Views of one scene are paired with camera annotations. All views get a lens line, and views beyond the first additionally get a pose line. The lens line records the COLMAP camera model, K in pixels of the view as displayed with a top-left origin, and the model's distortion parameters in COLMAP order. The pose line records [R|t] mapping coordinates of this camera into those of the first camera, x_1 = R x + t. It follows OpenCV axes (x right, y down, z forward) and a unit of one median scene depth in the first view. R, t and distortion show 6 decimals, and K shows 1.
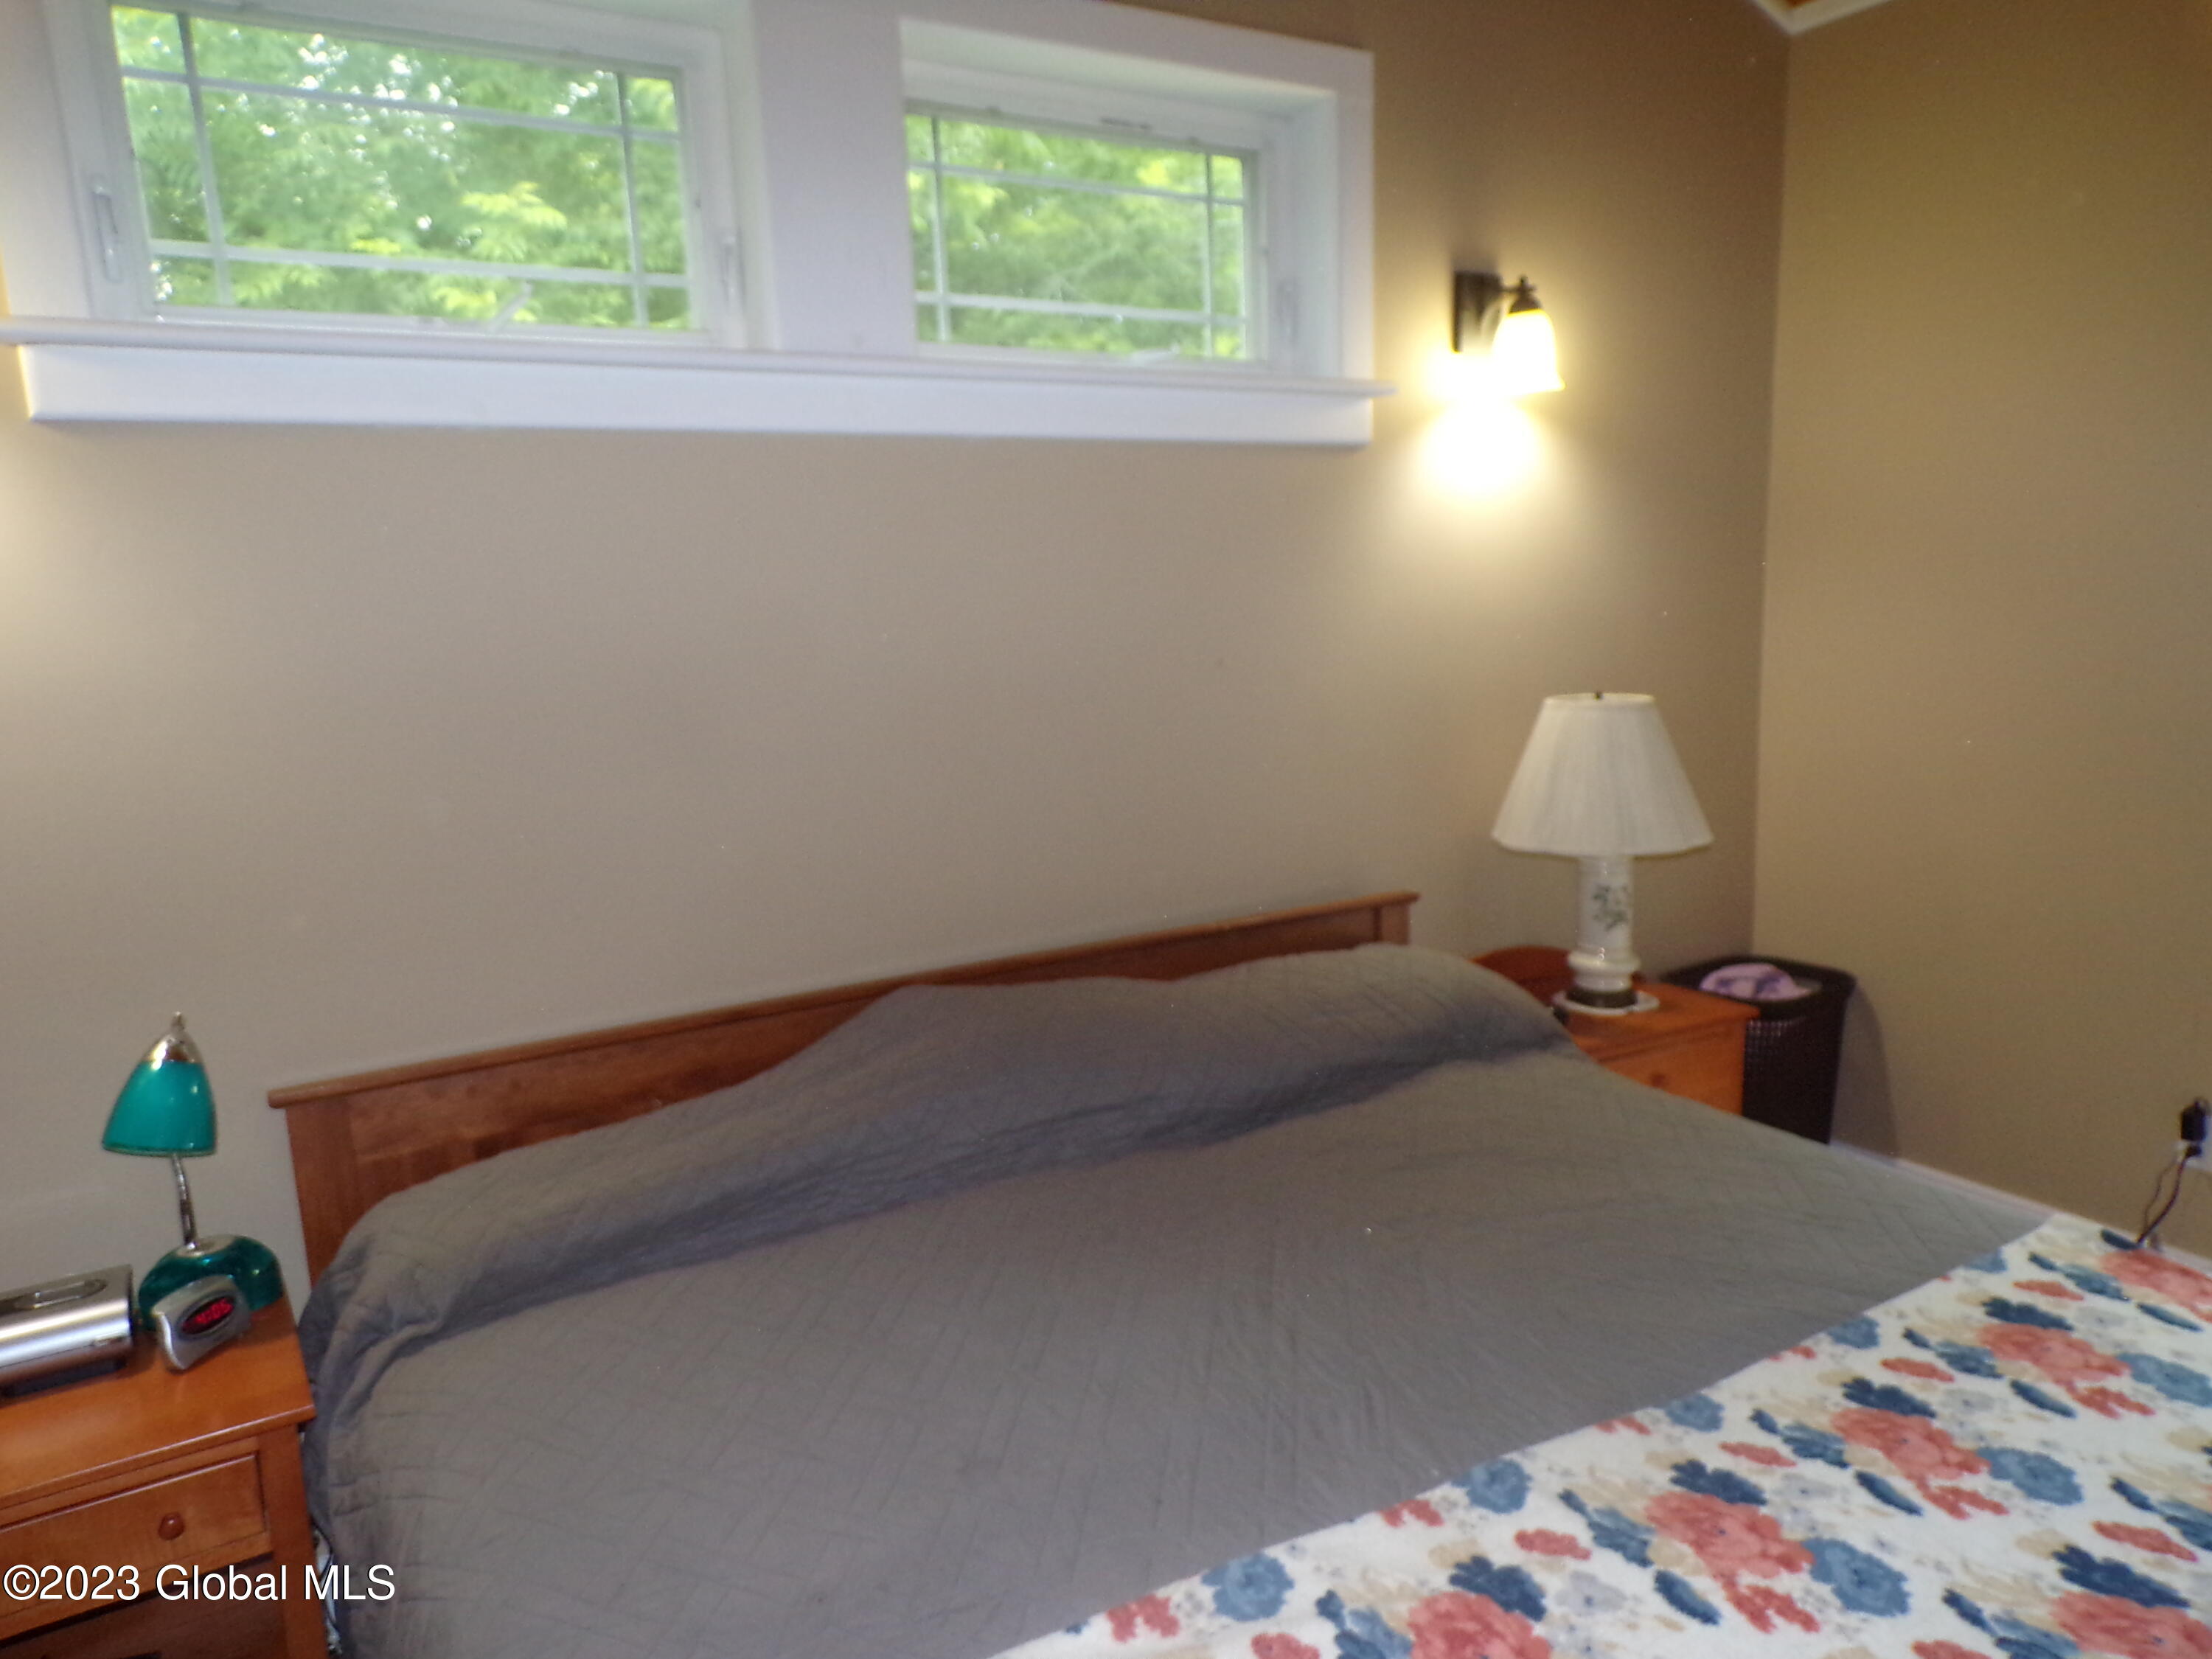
lens RADIAL K [[1495.1, 0, 1110.1], [0, 1495.1, 841.2], [0, 0, 1]] dist [-0.002648, 0.010333]
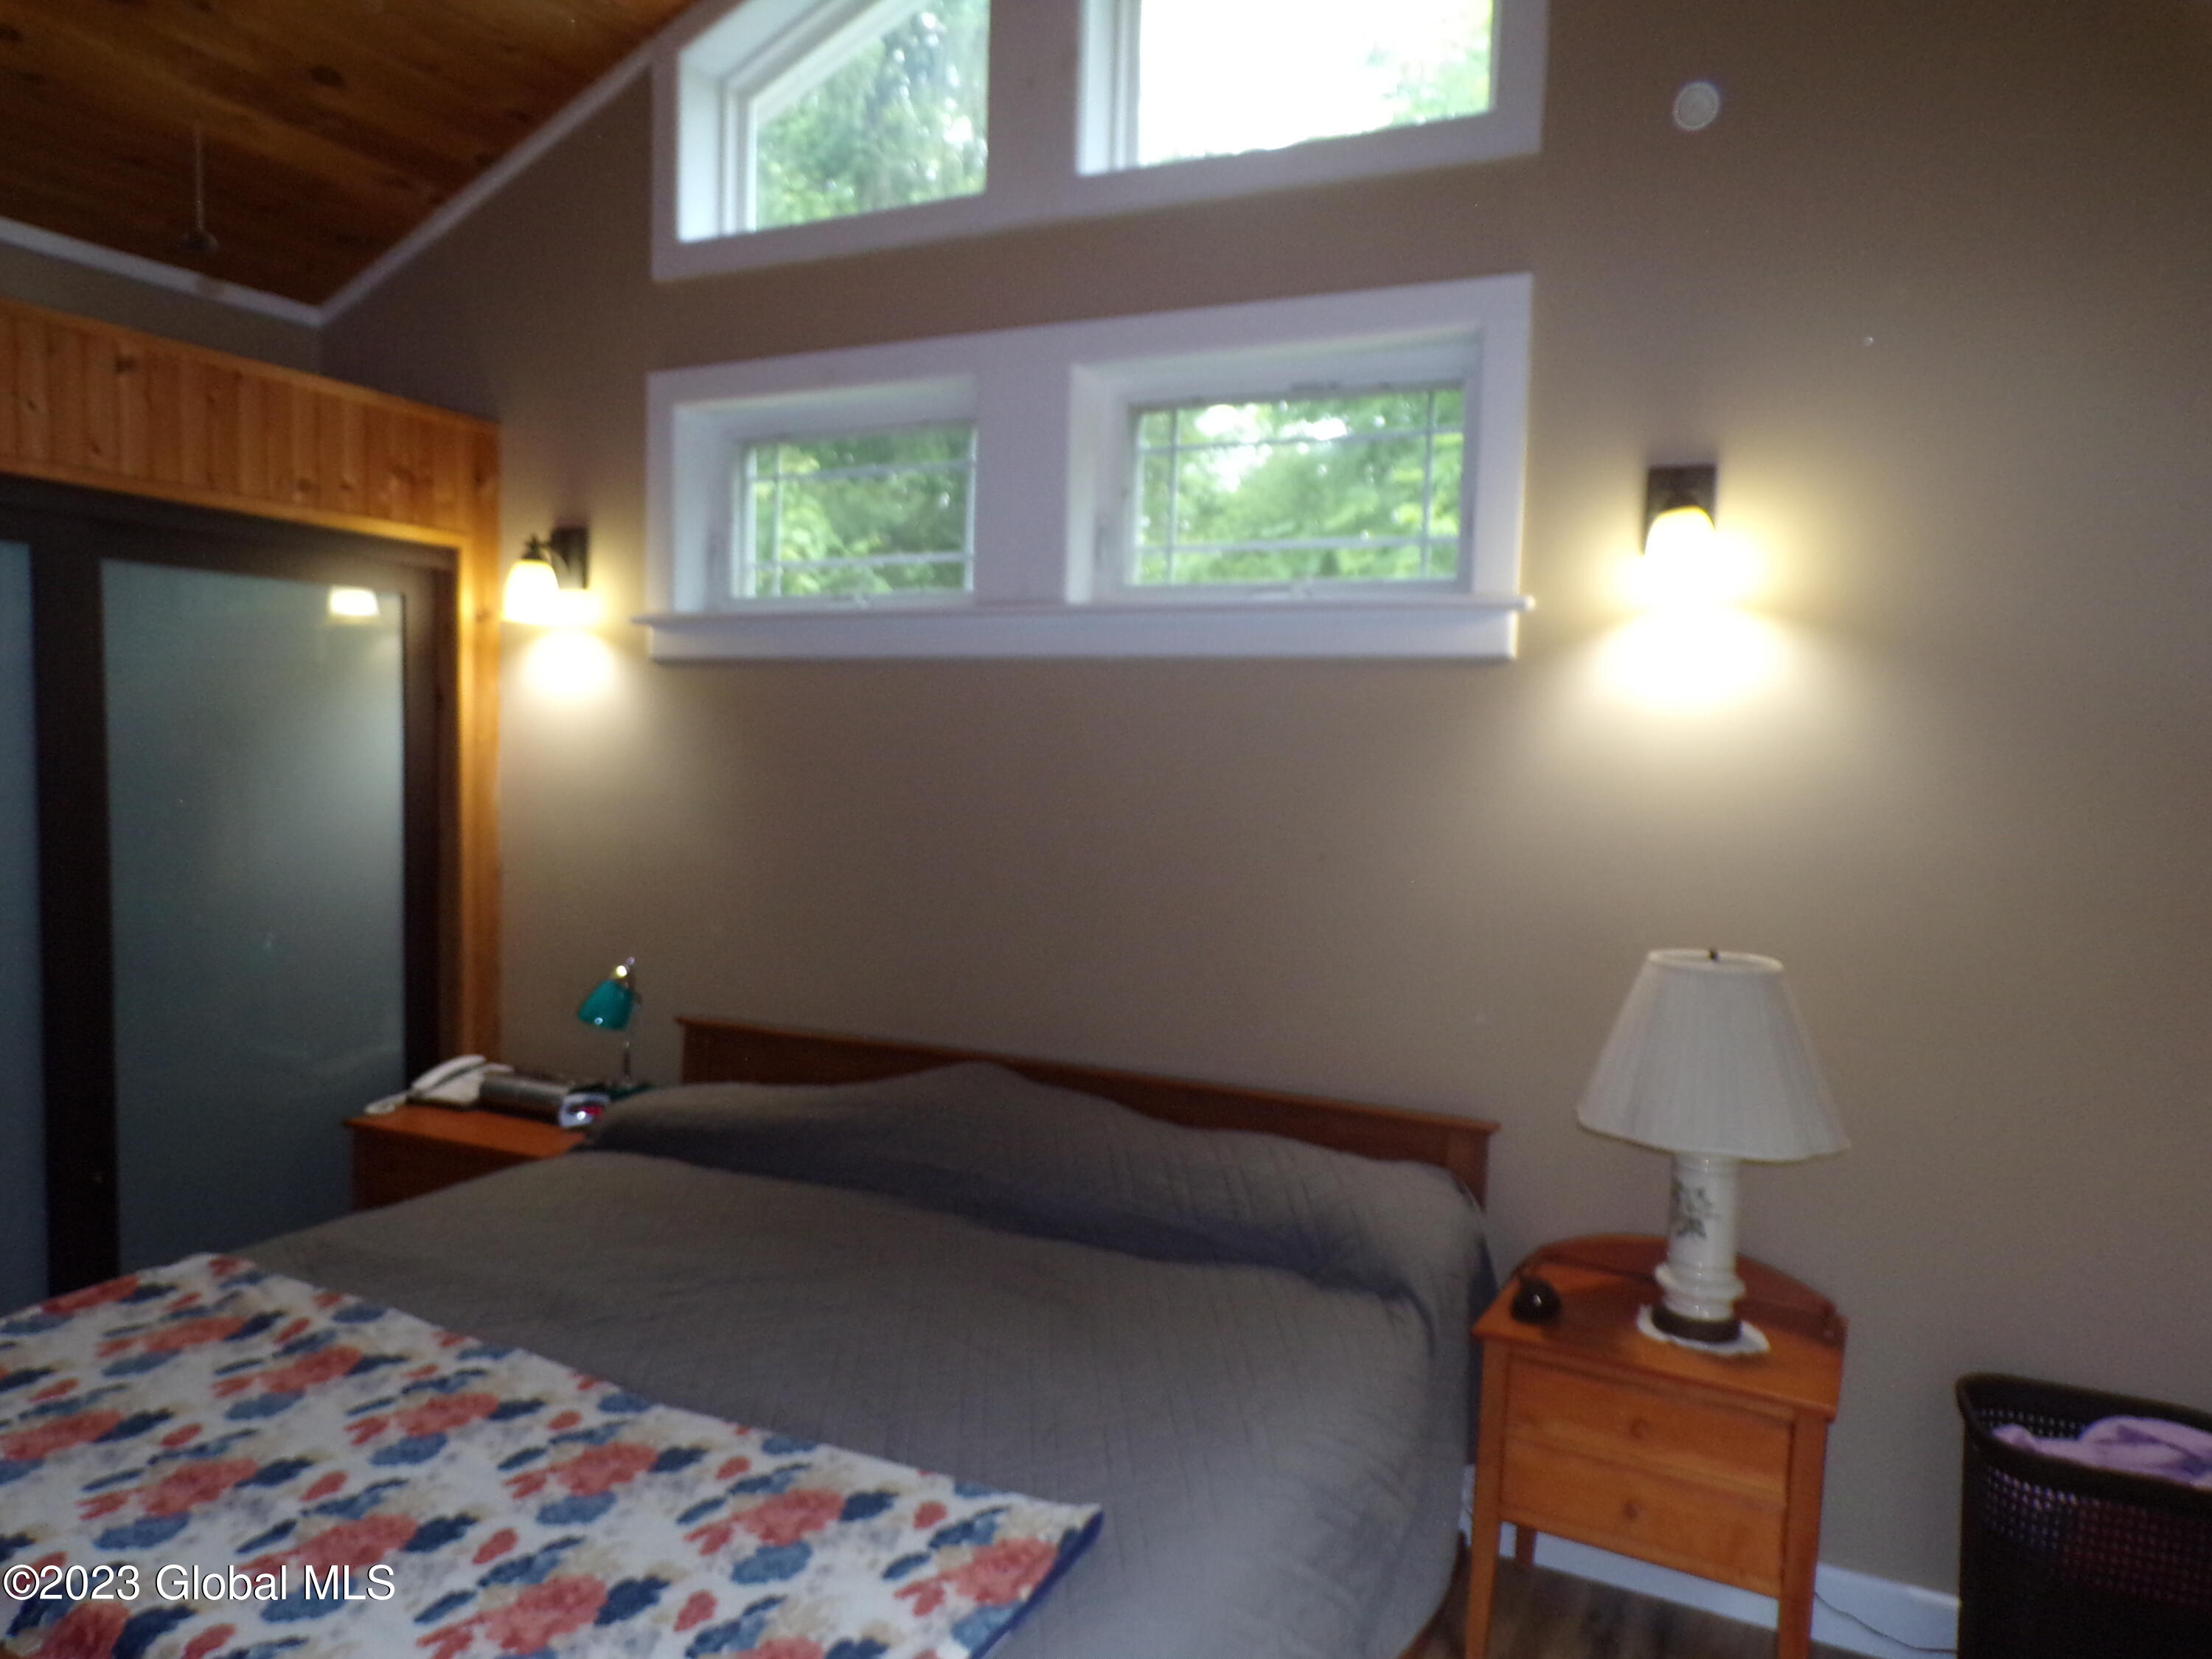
lens RADIAL K [[1495.1, 0, 1095.4], [0, 1495.1, 831.3], [0, 0, 1]] dist [-0.002648, 0.010333]
pose [[0.553894, 0.105591, -0.825864, 1.429106], [-0.189465, 0.981886, -0.001532, -0.171365], [0.810743, 0.157320, 0.563867, 0.428448]]
